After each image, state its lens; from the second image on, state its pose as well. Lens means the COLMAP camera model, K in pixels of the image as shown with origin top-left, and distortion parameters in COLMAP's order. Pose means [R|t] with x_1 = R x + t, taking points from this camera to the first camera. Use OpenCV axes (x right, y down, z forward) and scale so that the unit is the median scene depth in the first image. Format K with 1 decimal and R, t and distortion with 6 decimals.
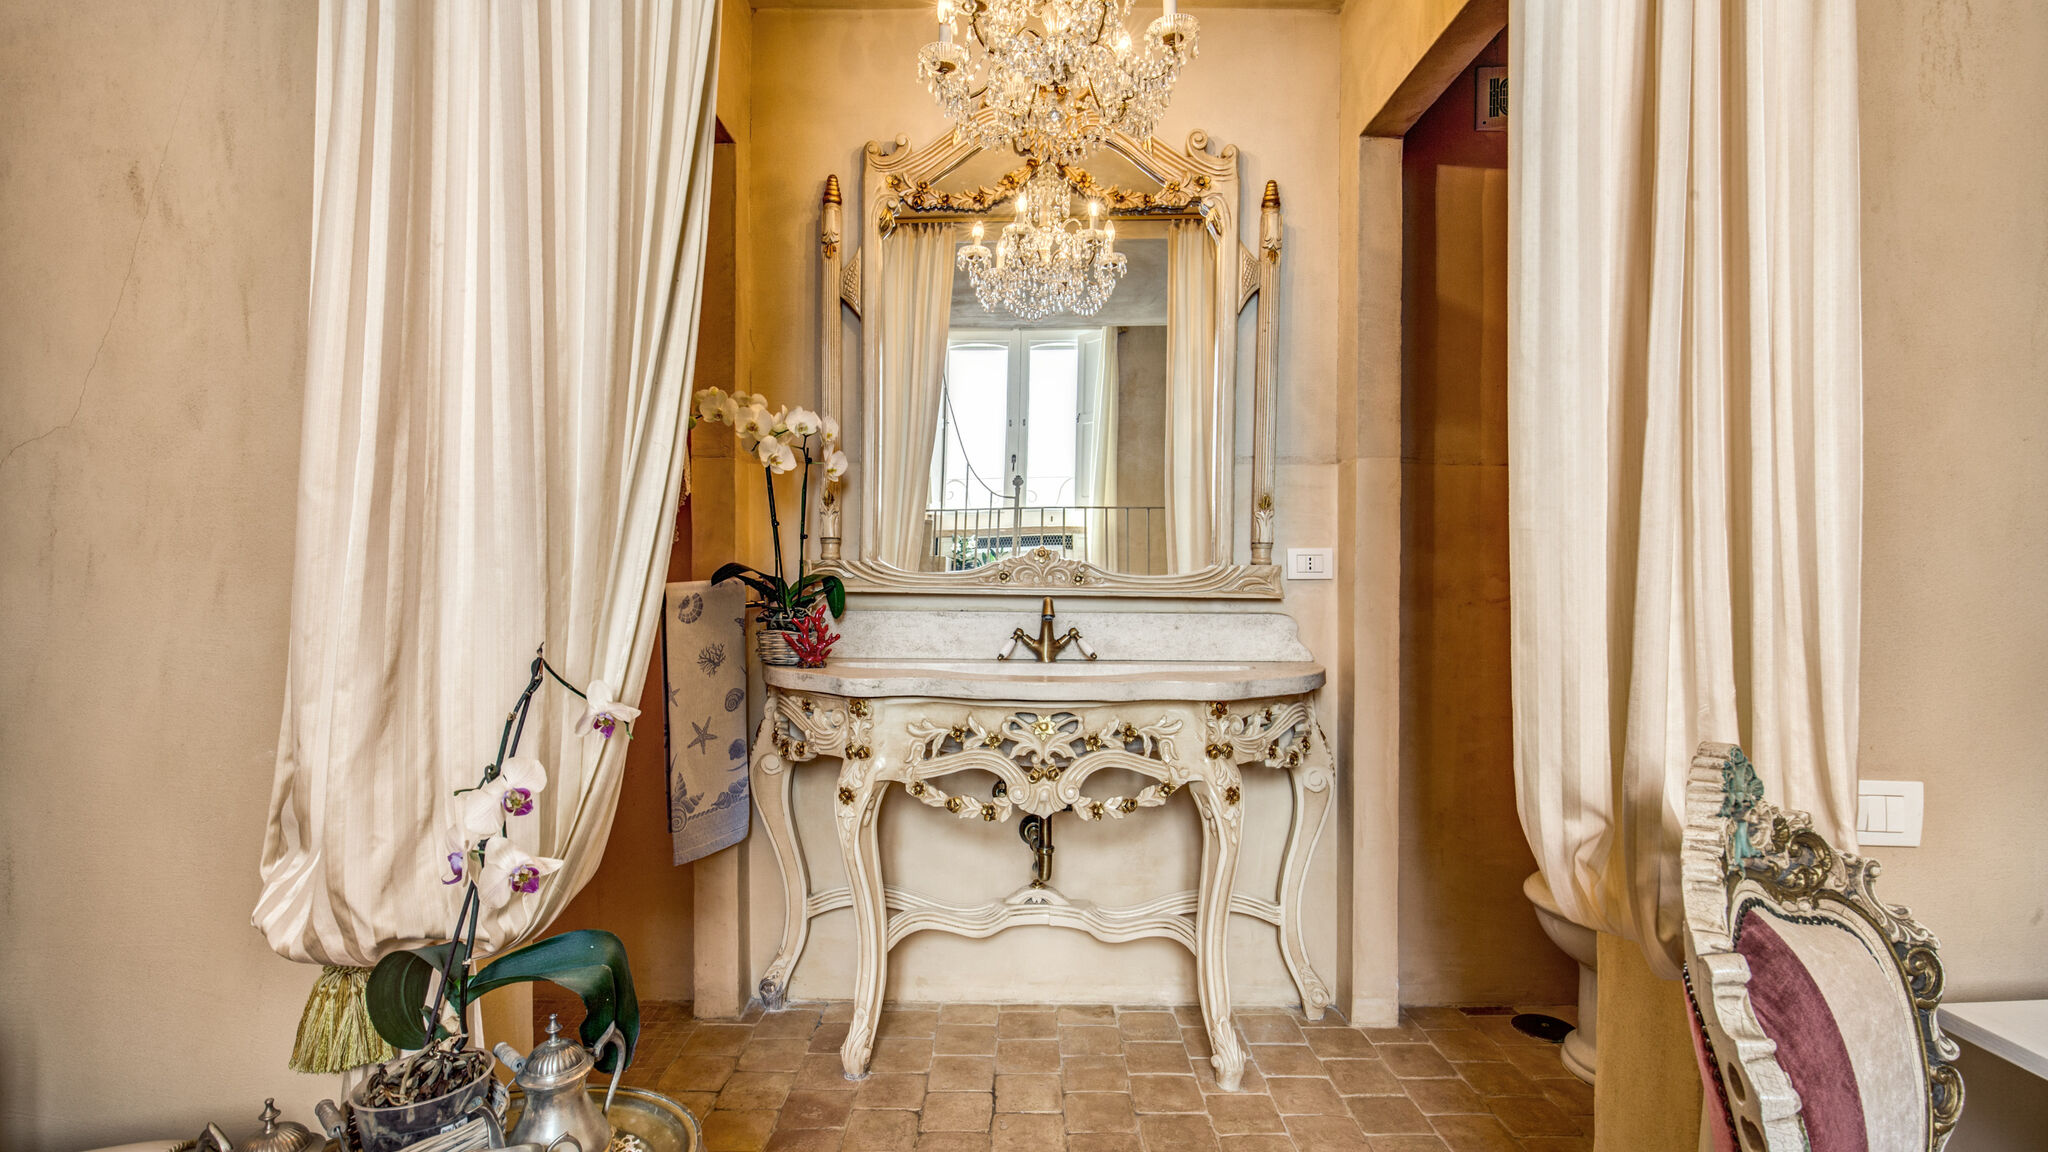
lens RADIAL K [[960.1, 0, 1025.1], [0, 960.1, 580.2], [0, 0, 1]] dist [-0.003521, -0.000320]
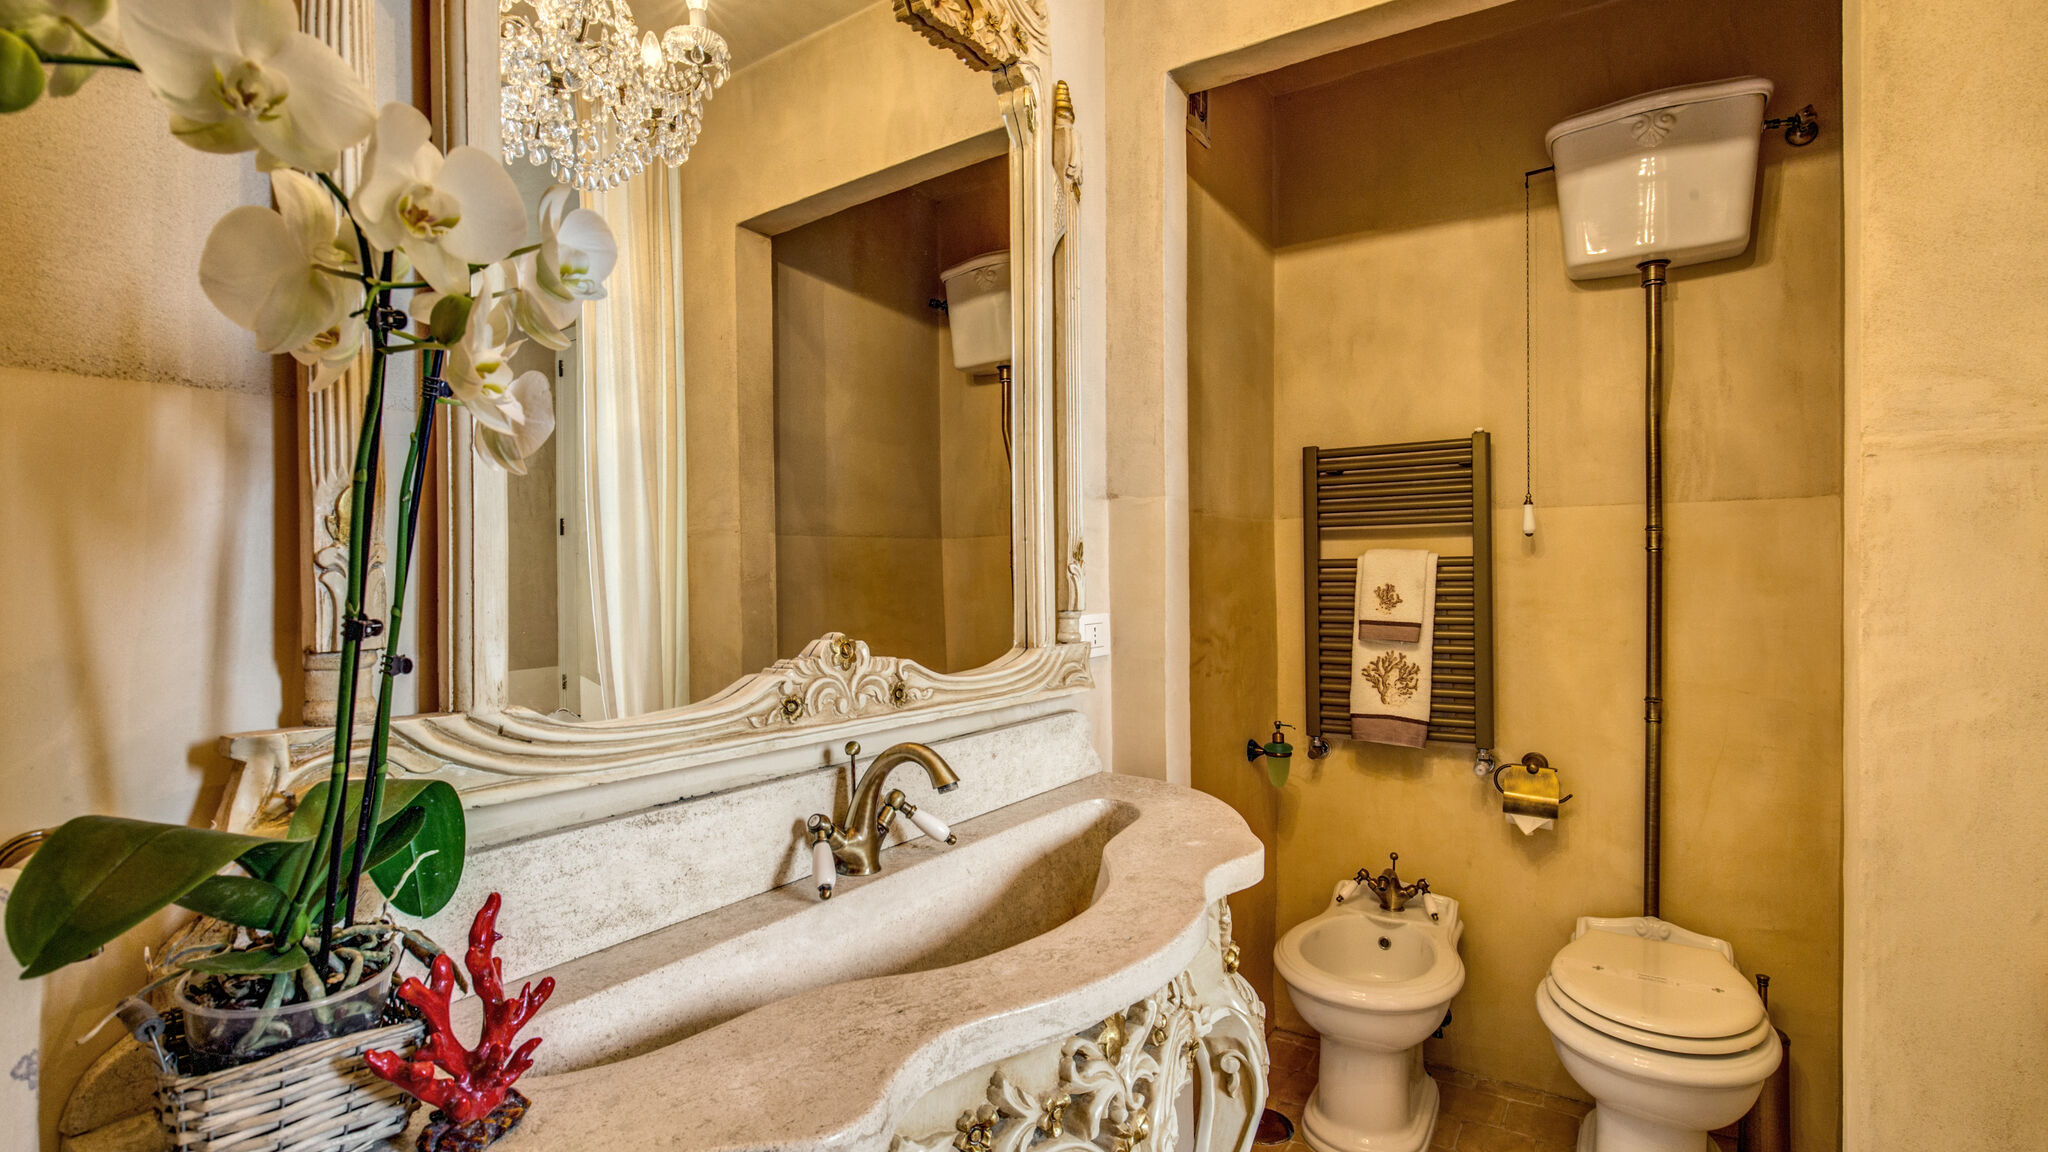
lens RADIAL K [[960.1, 0, 1025.1], [0, 960.1, 580.2], [0, 0, 1]] dist [-0.003521, -0.000320]
pose [[0.550179, -0.011853, 0.834963, -0.386130], [0.029299, 0.999558, -0.005116, -0.066092], [-0.834533, 0.027279, 0.550282, 0.756147]]
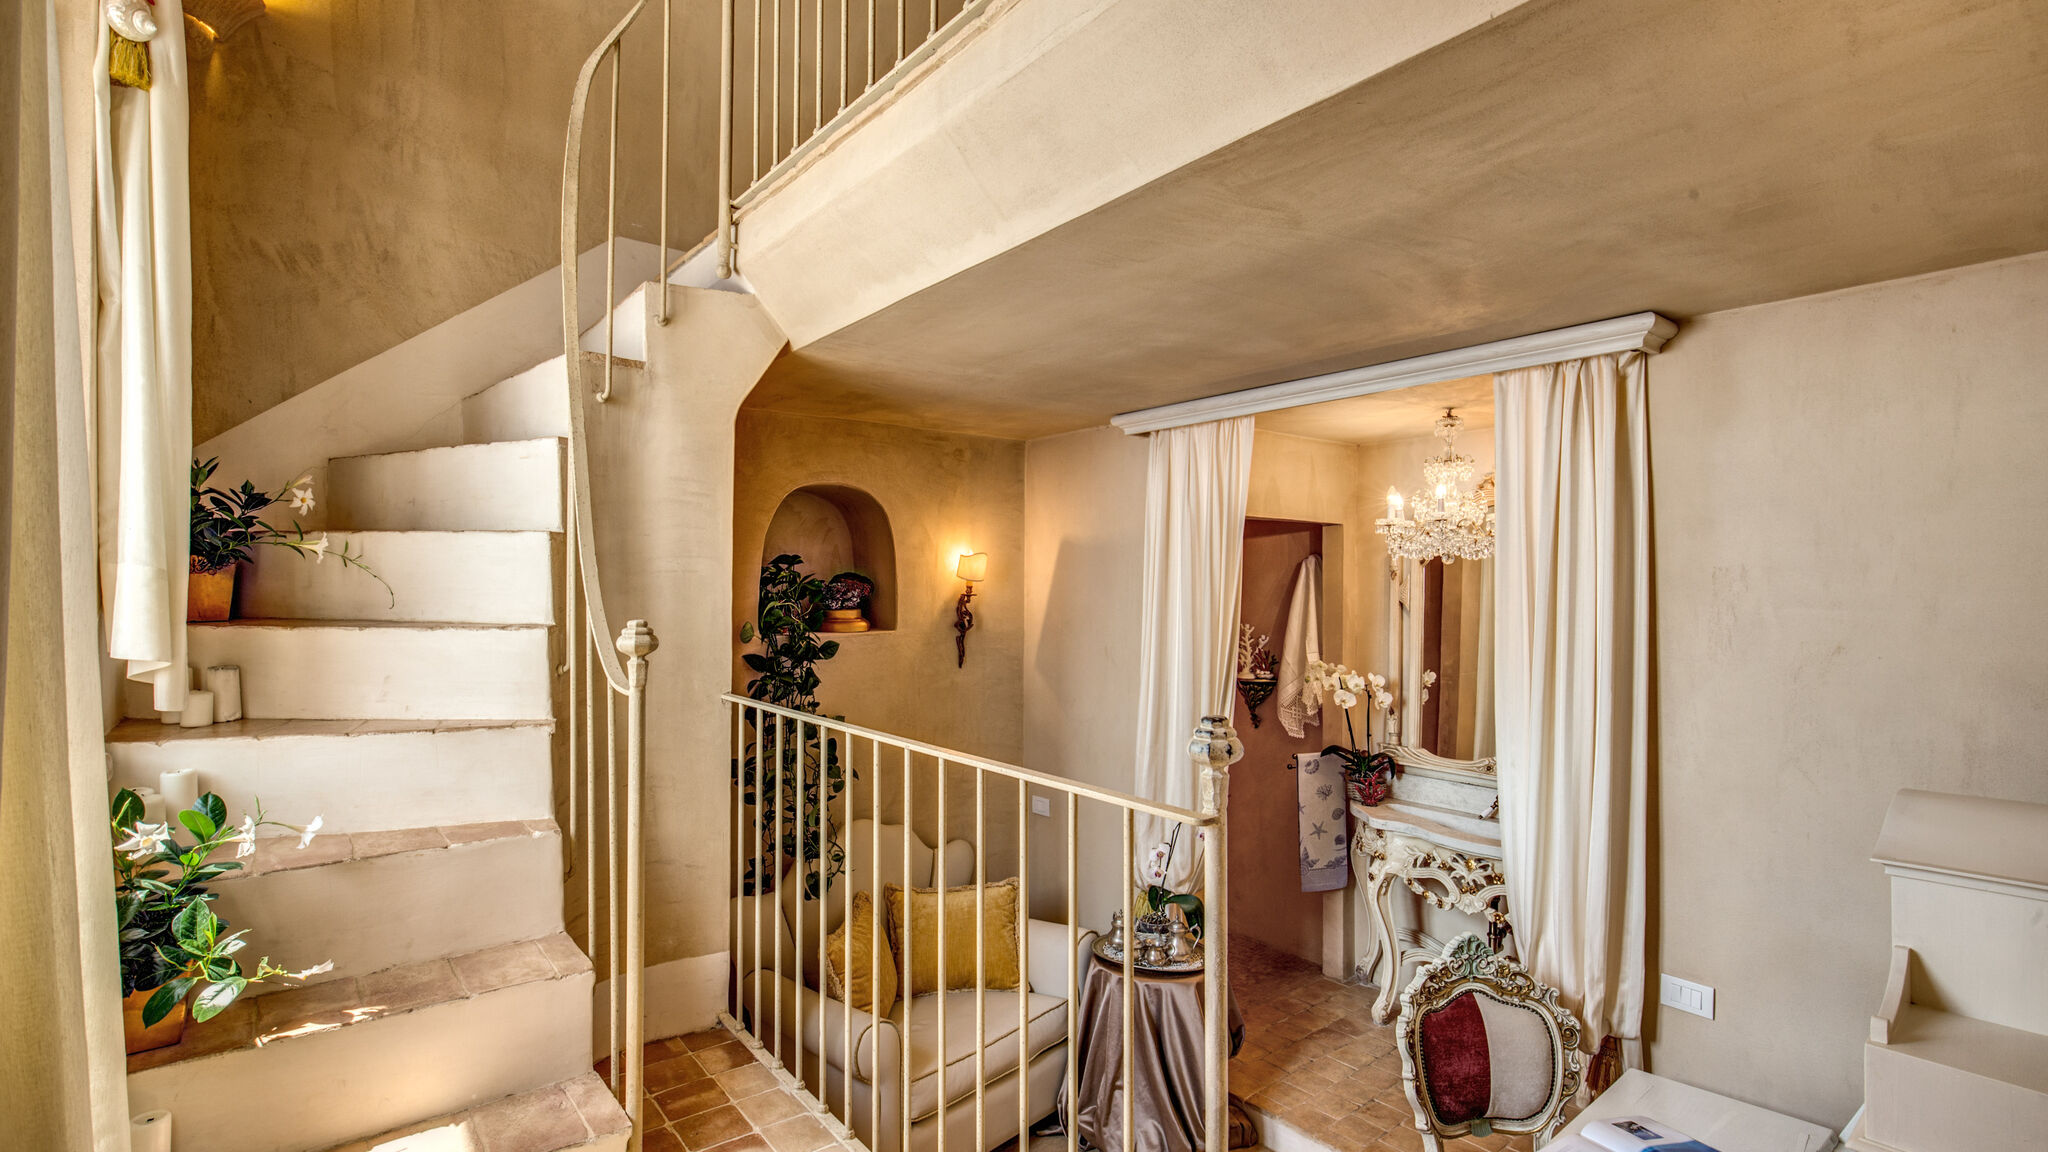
lens RADIAL K [[960.1, 0, 1025.1], [0, 960.1, 580.2], [0, 0, 1]] dist [-0.003521, -0.000320]
pose [[0.642339, -0.000964, -0.766420, 0.852923], [-0.015245, 0.999785, -0.014035, -0.341290], [0.766269, 0.020699, 0.642187, -0.812591]]
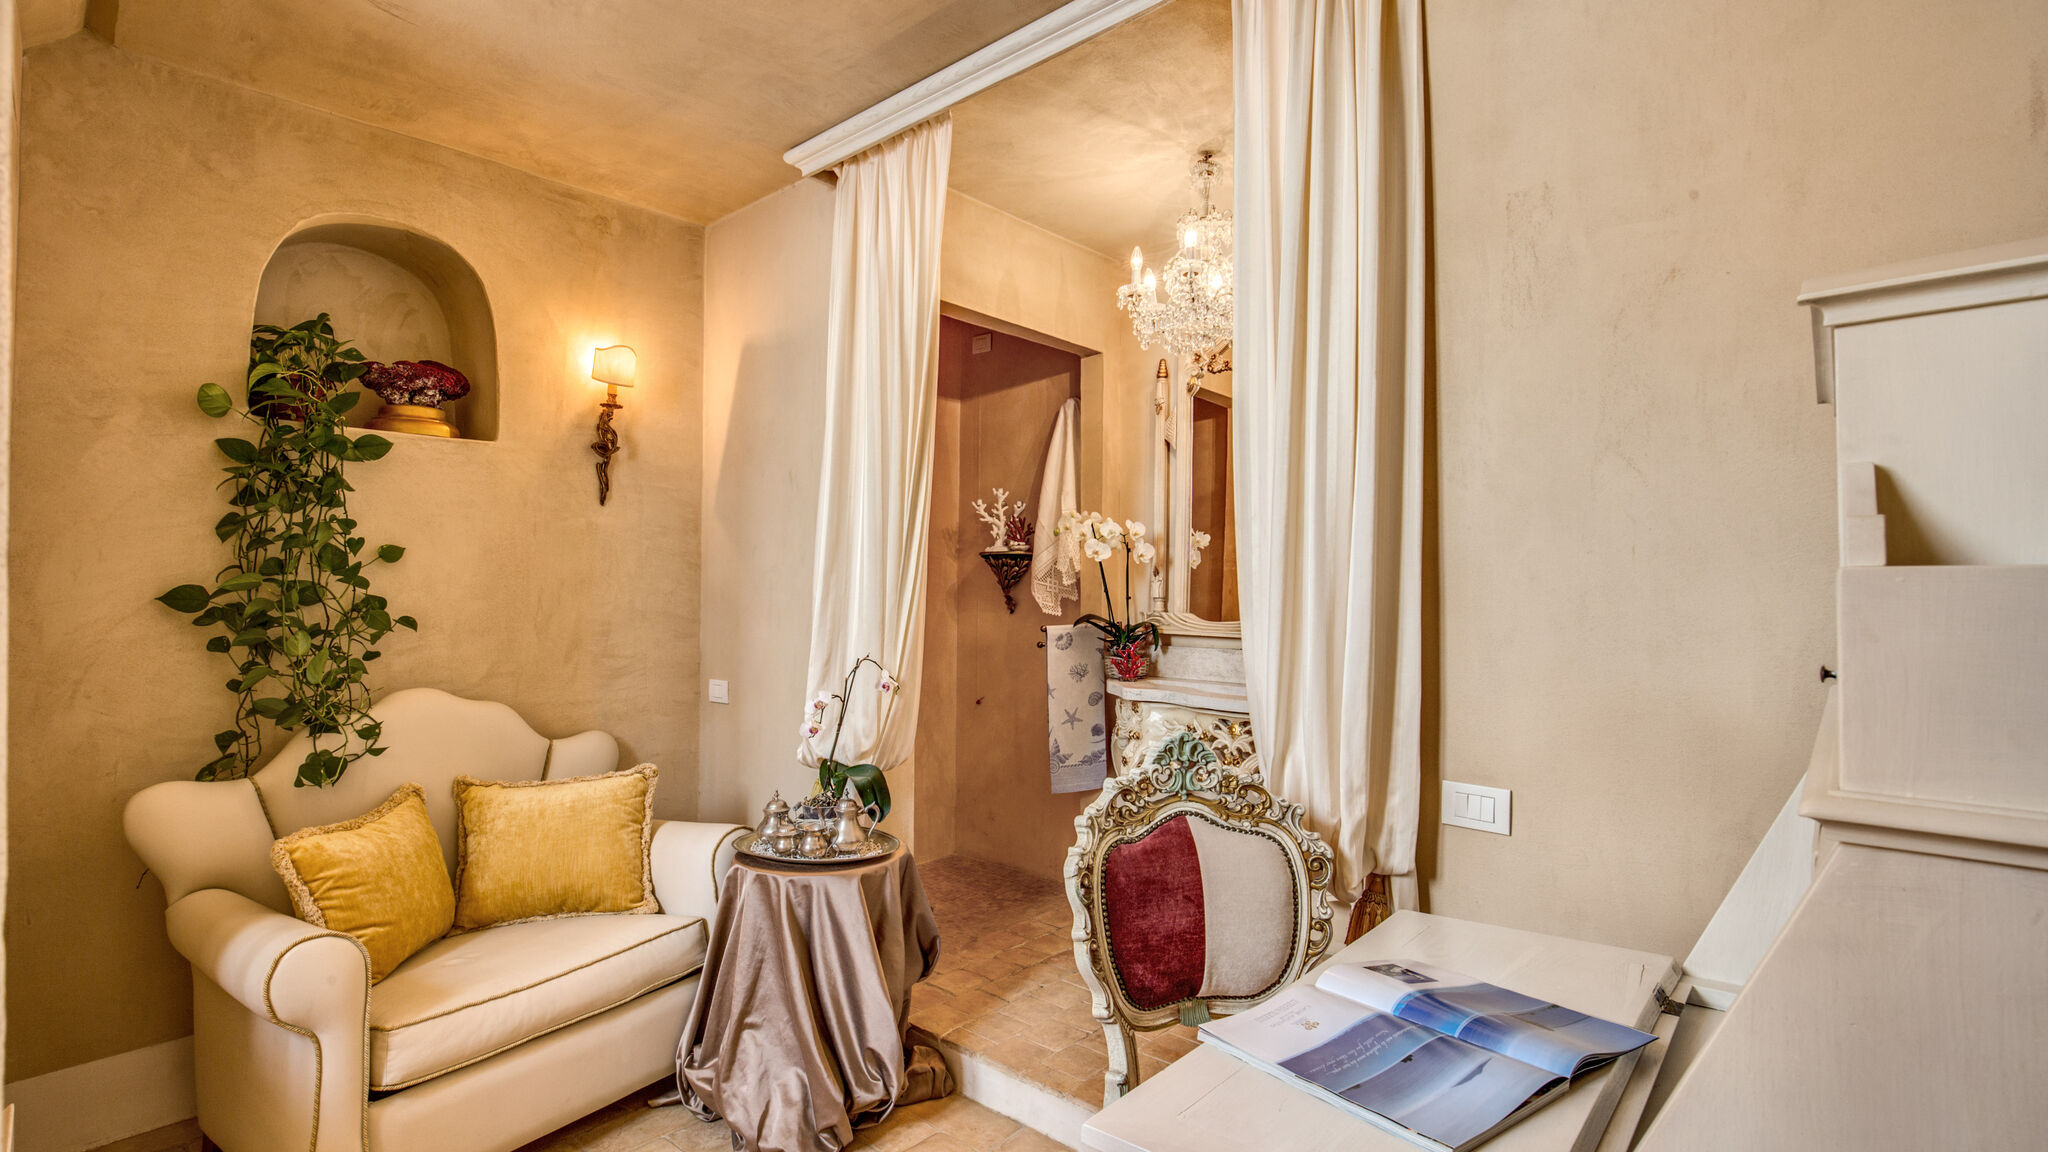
lens RADIAL K [[960.1, 0, 1025.1], [0, 960.1, 580.2], [0, 0, 1]] dist [-0.003521, -0.000320]
pose [[0.754280, -0.004339, -0.656538, 0.728133], [-0.015206, 0.999594, -0.024076, -0.036683], [0.656376, 0.028144, 0.753908, -0.322960]]
